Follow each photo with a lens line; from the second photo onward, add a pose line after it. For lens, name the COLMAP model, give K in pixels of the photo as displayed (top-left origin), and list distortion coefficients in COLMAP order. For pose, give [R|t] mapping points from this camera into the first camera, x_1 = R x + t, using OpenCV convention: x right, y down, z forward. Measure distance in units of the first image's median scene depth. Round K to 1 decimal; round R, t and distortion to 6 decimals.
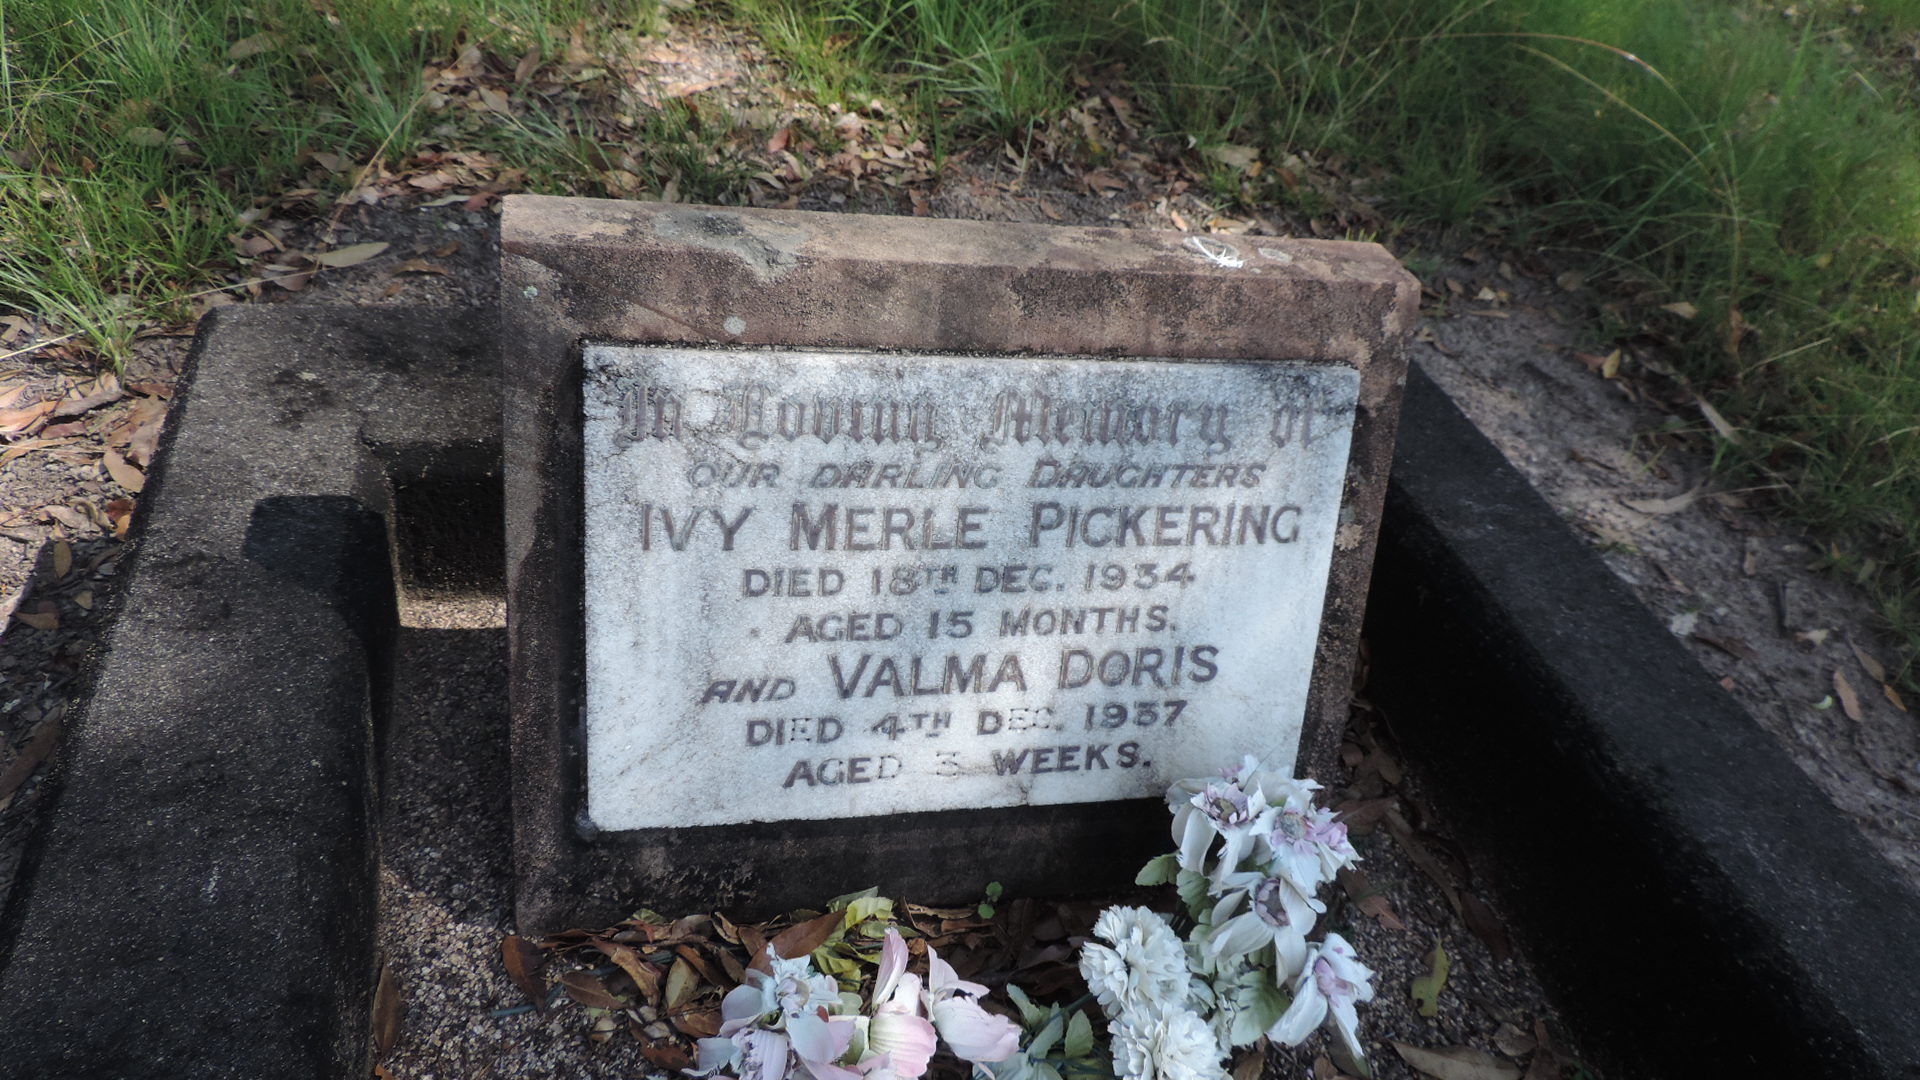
lens RADIAL K [[1418.6, 0, 959.5], [0, 1418.6, 531.3], [0, 0, 1]] dist [-0.011937, -0.006226]
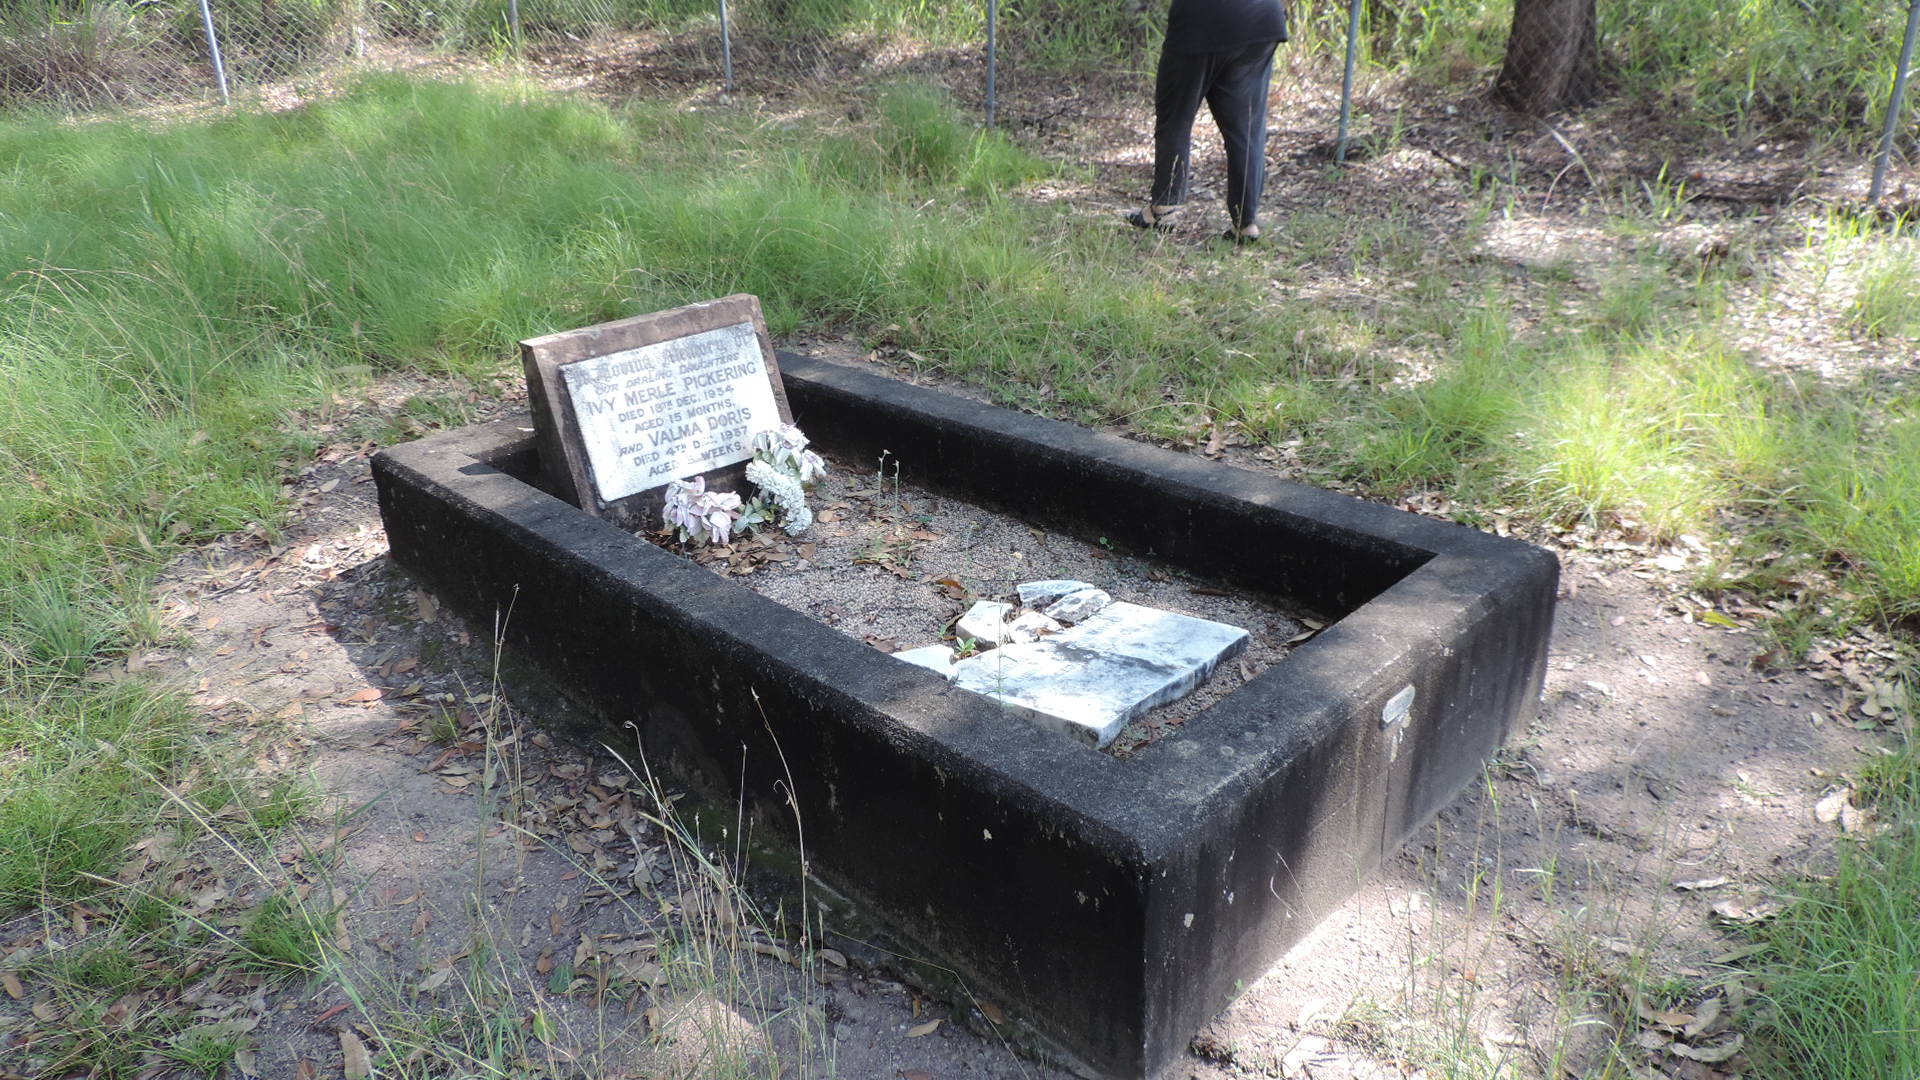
lens RADIAL K [[1418.6, 0, 957.4], [0, 1418.6, 544.2], [0, 0, 1]] dist [-0.011937, -0.006226]
pose [[0.858297, -0.369529, 0.356053, -0.777821], [0.435137, 0.891882, -0.123299, 1.088185], [-0.271995, 0.260759, 0.926296, -2.387114]]
